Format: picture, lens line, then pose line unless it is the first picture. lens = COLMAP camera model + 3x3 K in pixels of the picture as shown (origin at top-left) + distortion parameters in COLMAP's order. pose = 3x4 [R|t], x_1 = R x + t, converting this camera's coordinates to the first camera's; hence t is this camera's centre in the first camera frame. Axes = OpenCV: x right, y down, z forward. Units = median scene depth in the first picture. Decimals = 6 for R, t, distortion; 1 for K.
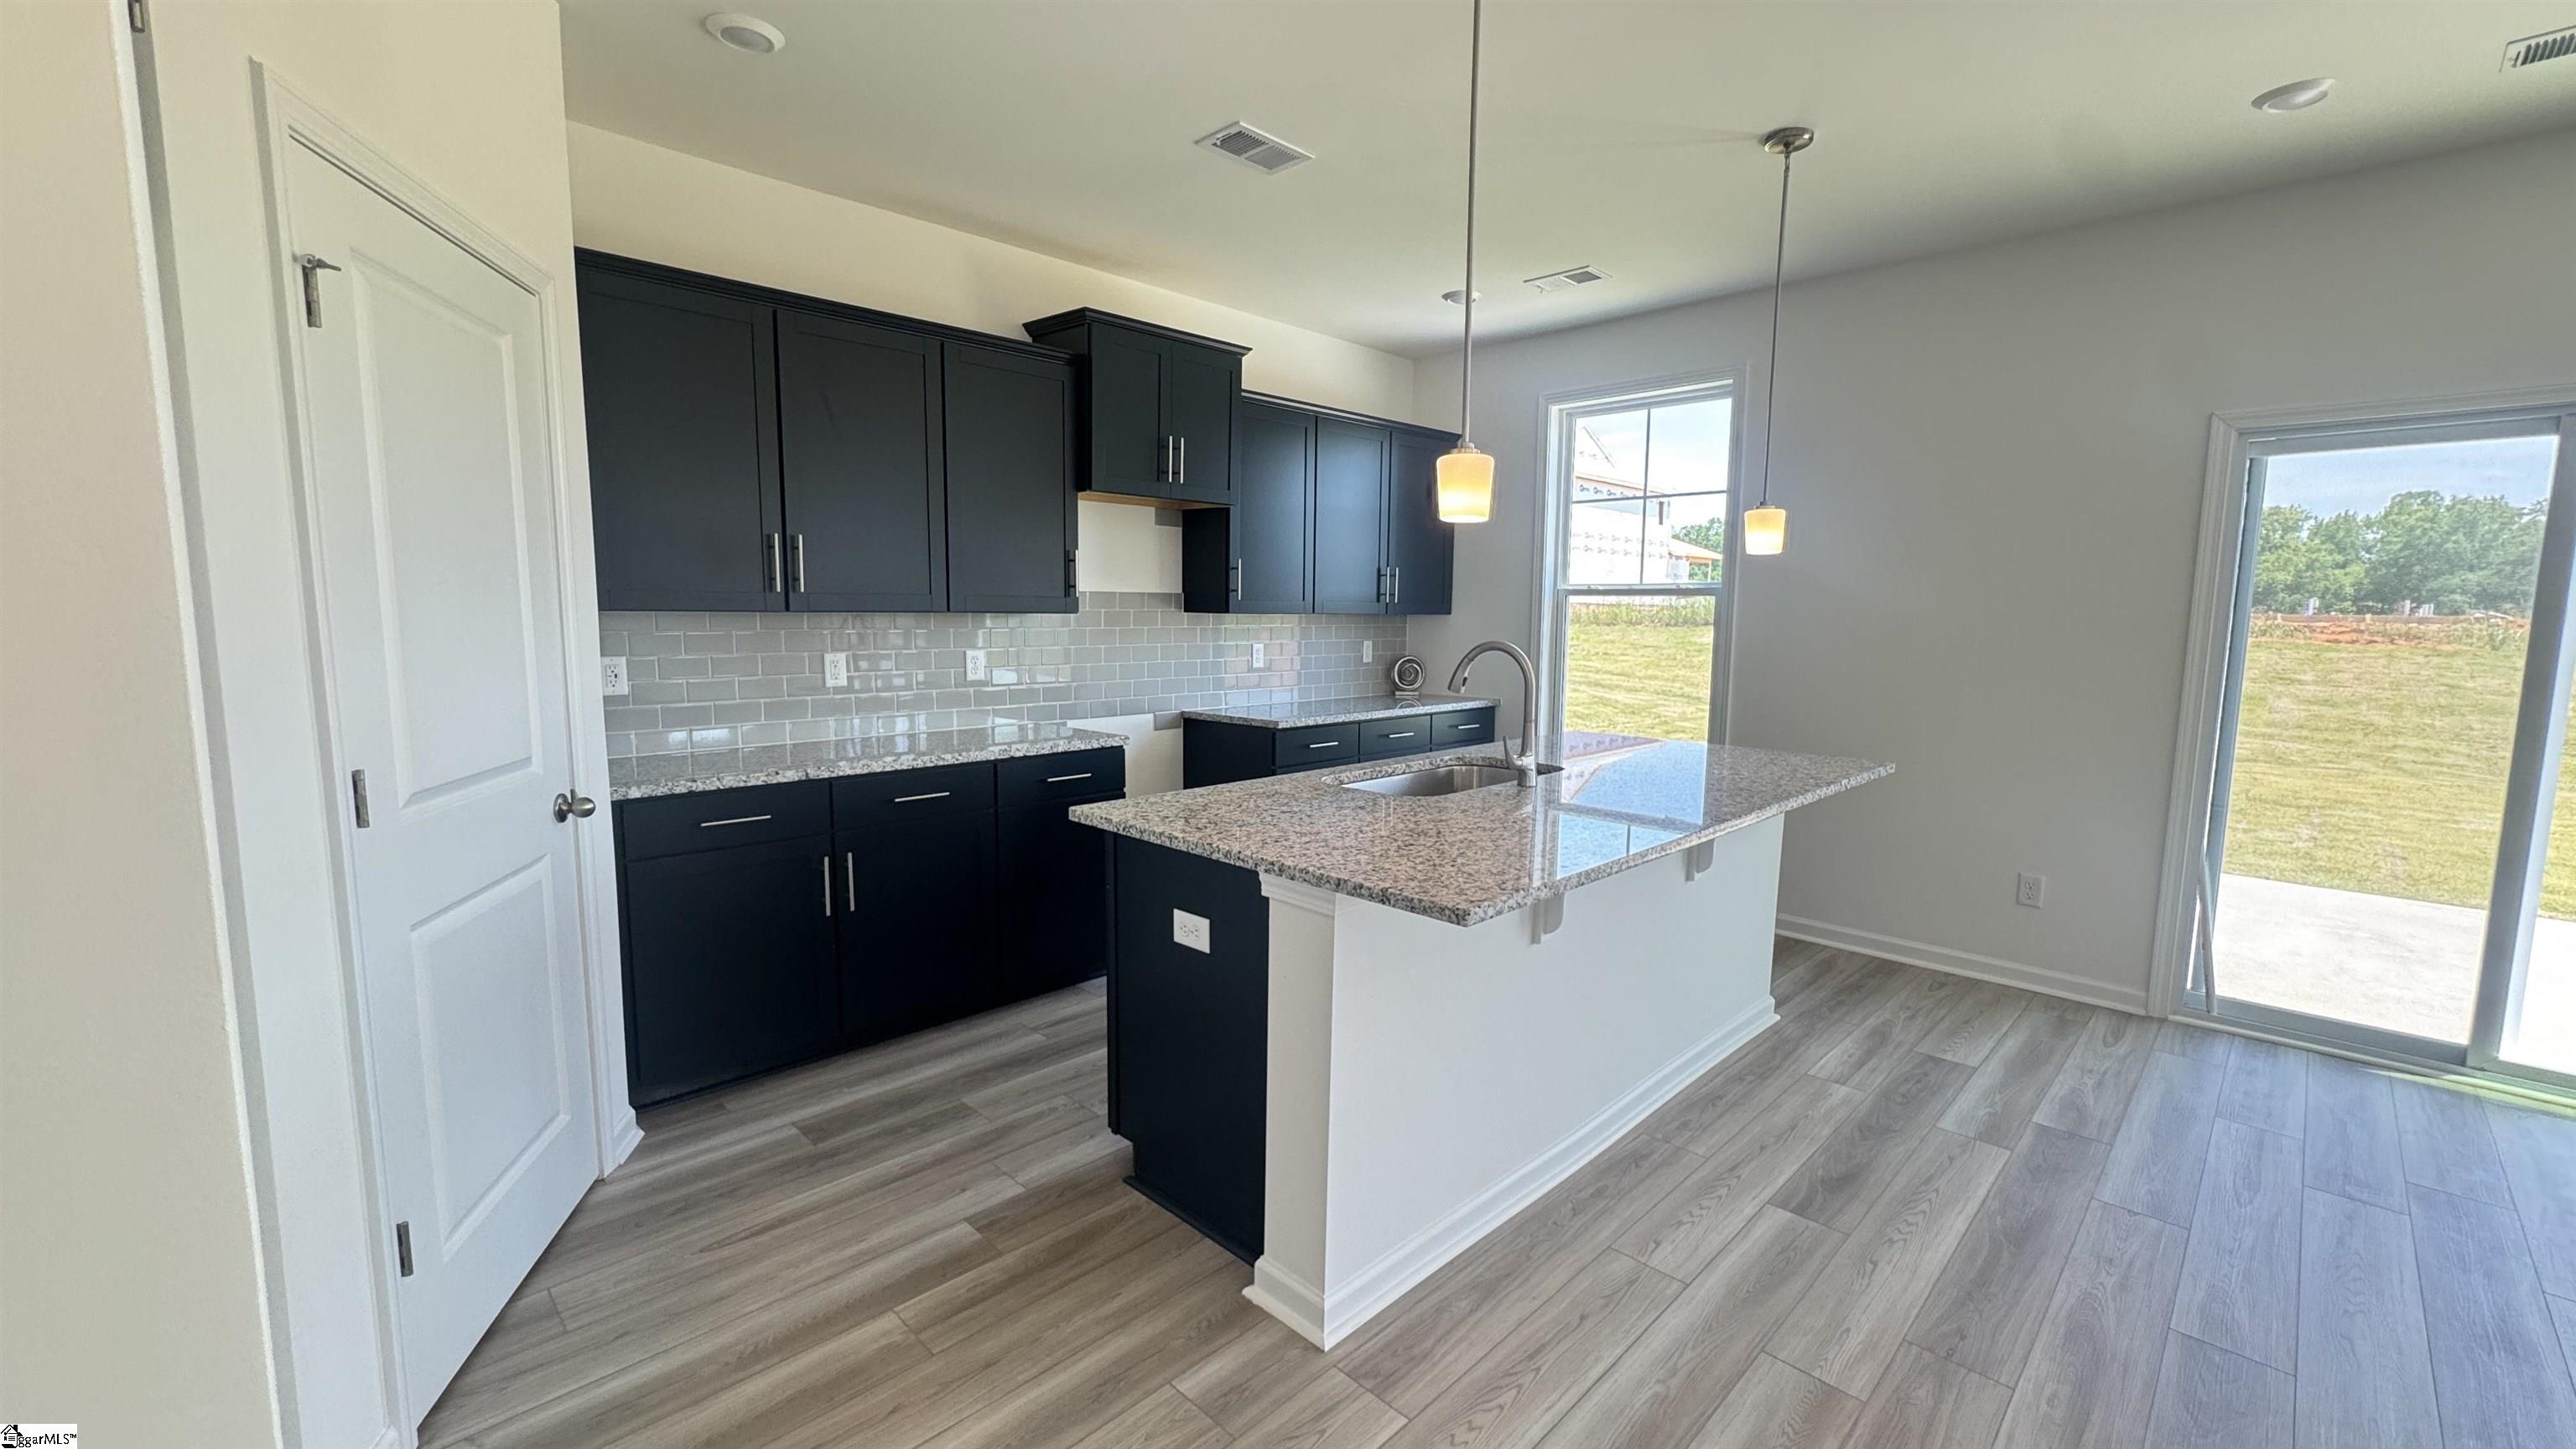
lens RADIAL K [[1044.9, 0, 1302.9], [0, 1044.9, 737.3], [0, 0, 1]] dist [-0.004539, -0.000122]
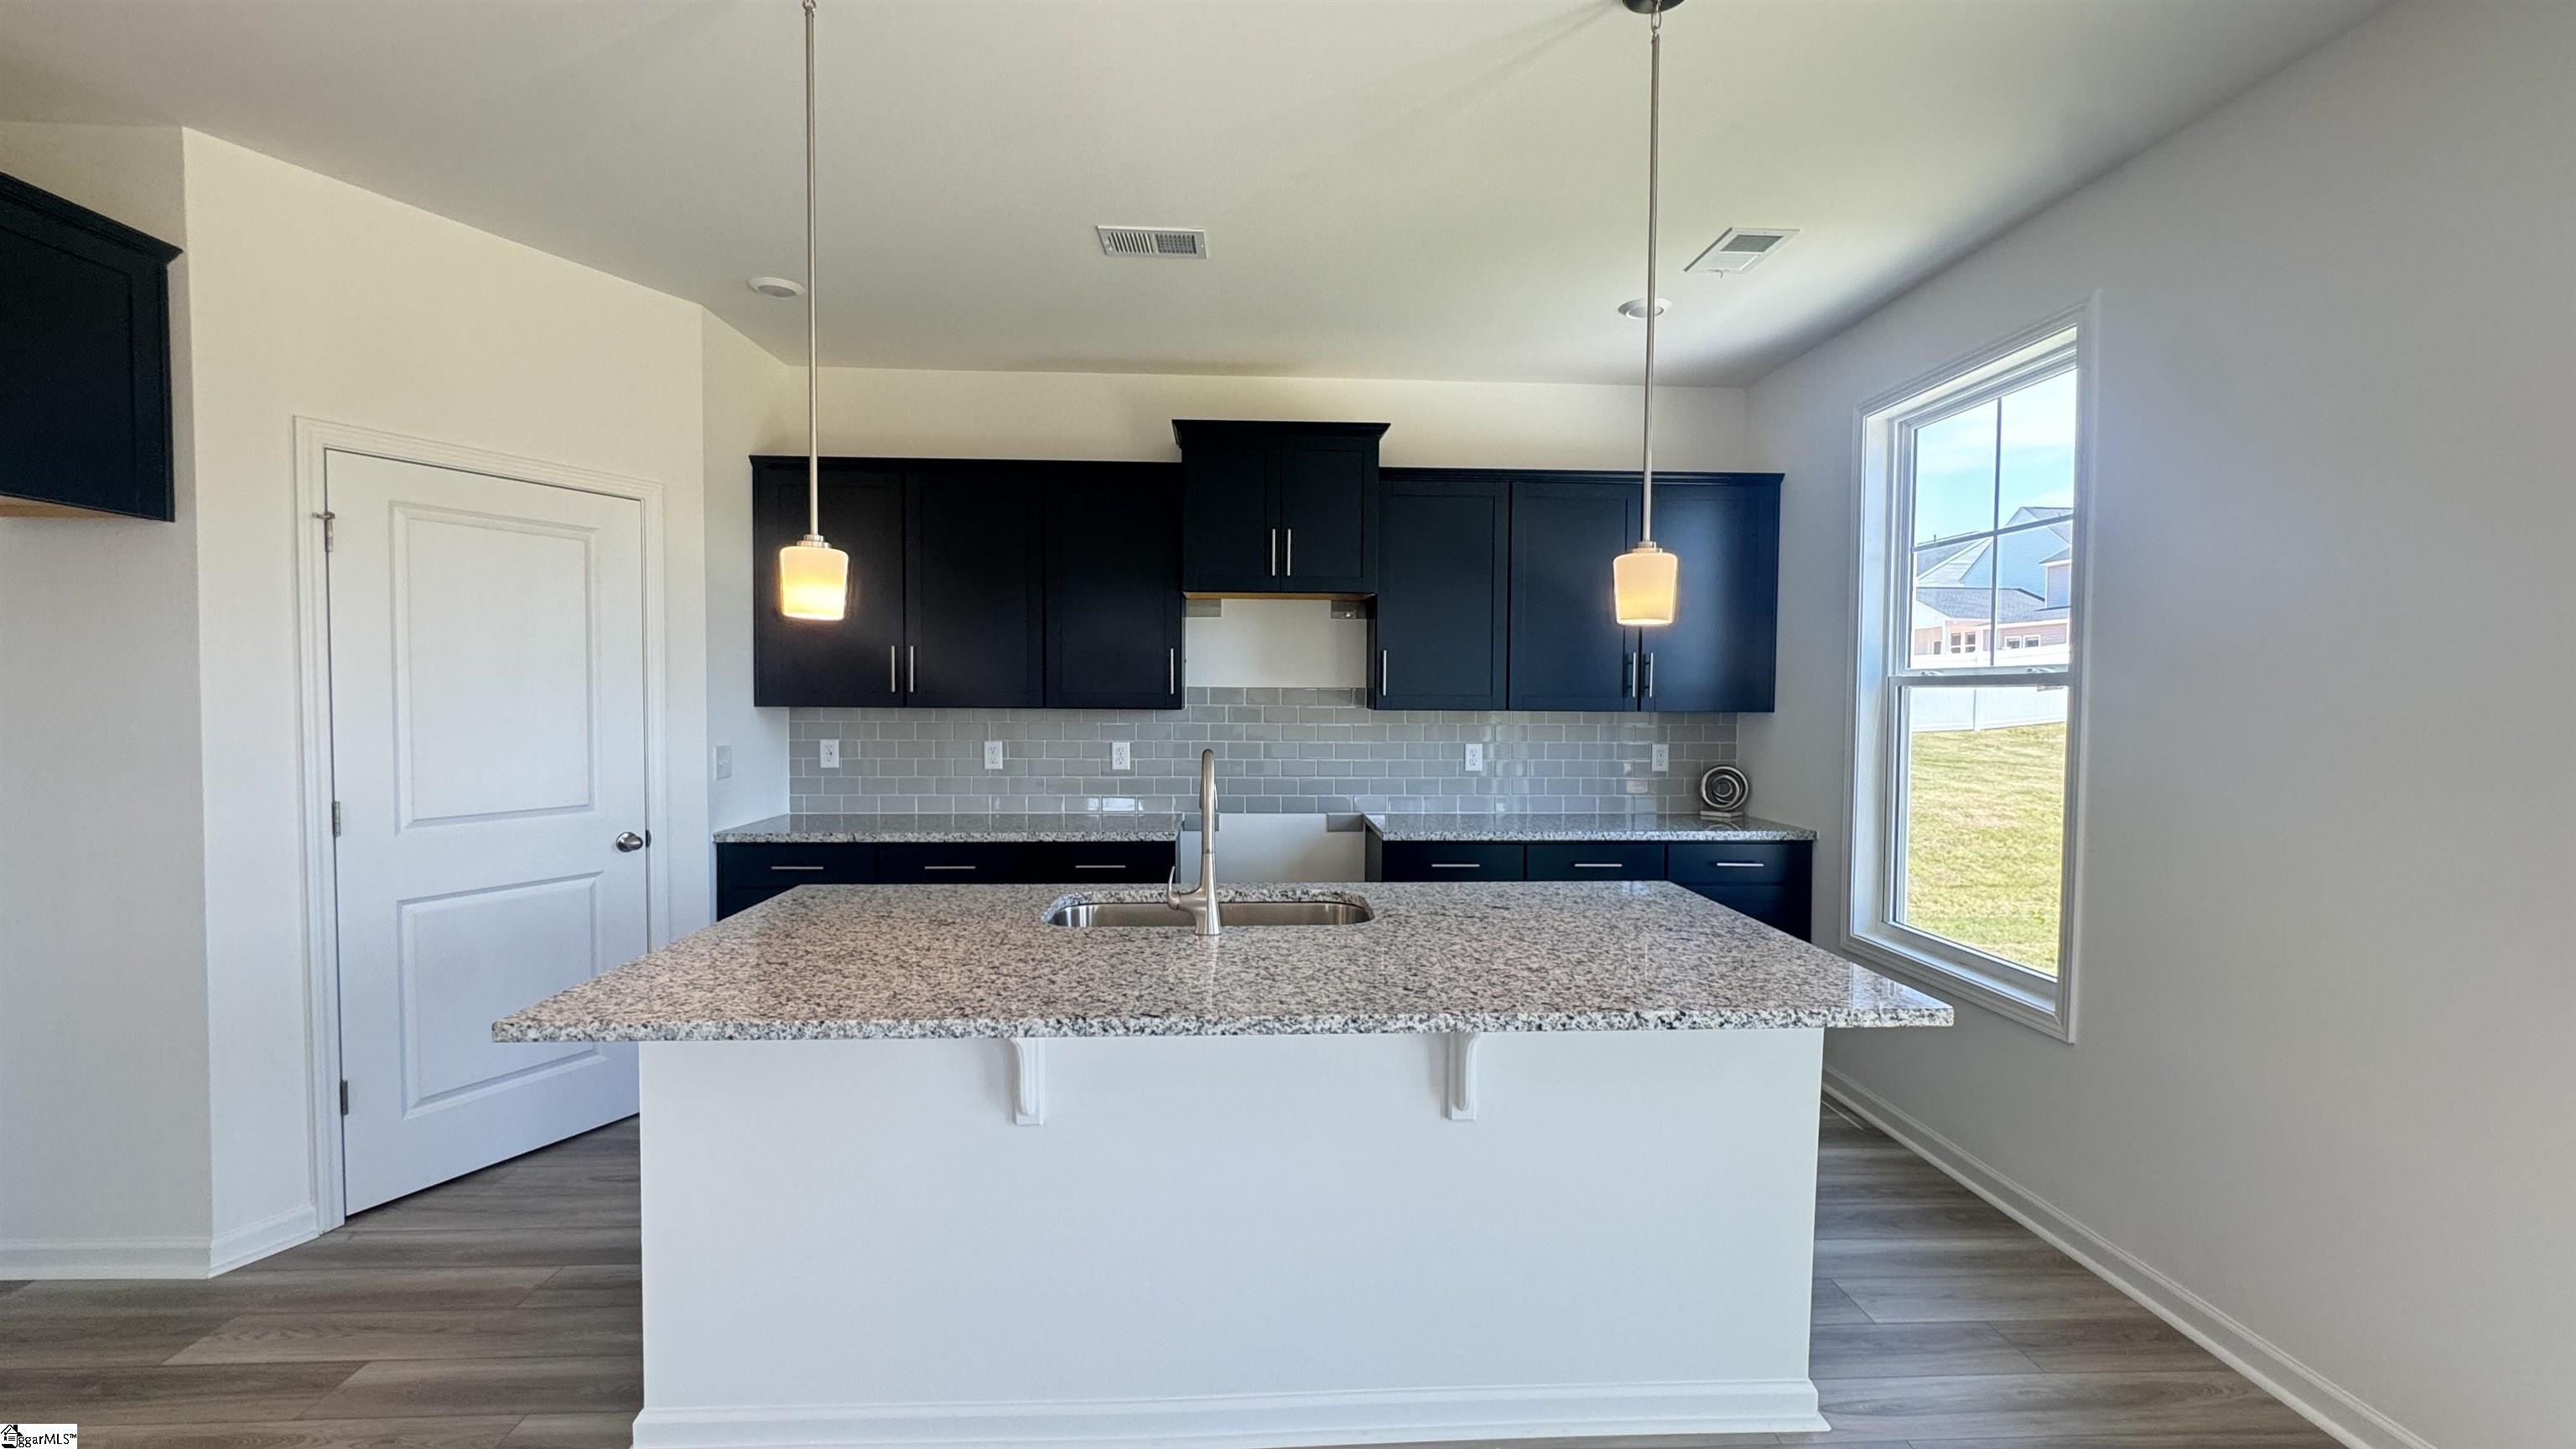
lens RADIAL K [[1044.9, 0, 1280.6], [0, 1044.9, 733.7], [0, 0, 1]] dist [-0.004539, -0.000122]
pose [[0.731766, 0.022665, -0.681179, 0.527397], [-0.083040, 0.994966, -0.056102, -0.042778], [0.676478, 0.097619, 0.729964, 0.300103]]
